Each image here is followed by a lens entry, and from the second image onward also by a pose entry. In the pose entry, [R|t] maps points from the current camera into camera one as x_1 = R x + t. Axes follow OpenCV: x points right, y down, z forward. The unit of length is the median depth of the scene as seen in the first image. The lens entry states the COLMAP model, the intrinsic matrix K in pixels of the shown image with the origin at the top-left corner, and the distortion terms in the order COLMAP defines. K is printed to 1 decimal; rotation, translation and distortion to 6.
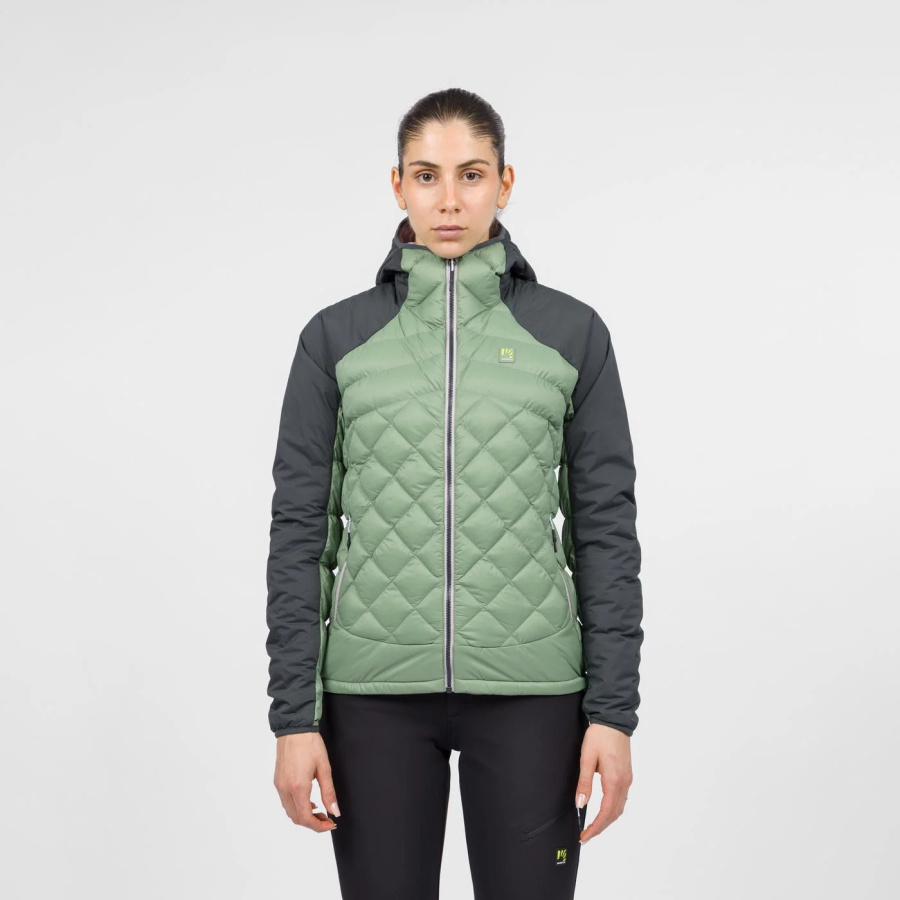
lens RADIAL K [[5318.4, 0, 449.1], [0, 5318.4, 450.0], [0, 0, 1]] dist [-1.453294, 0.000000]
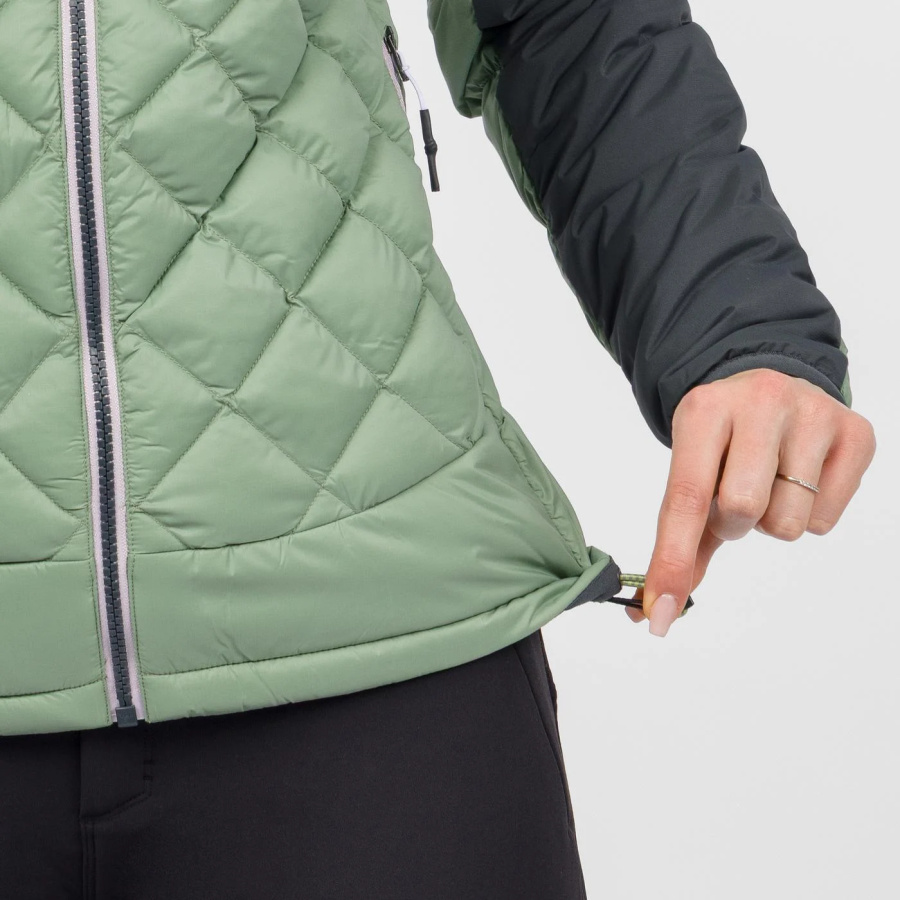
lens RADIAL K [[5318.4, 0, 449.3], [0, 5318.4, 453.4], [0, 0, 1]] dist [-1.453294, 0.000000]
pose [[0.996776, -0.069717, 0.039723, 0.007004], [0.068081, 0.996831, 0.041150, 0.021014], [-0.042466, -0.038313, 0.998363, 0.722717]]
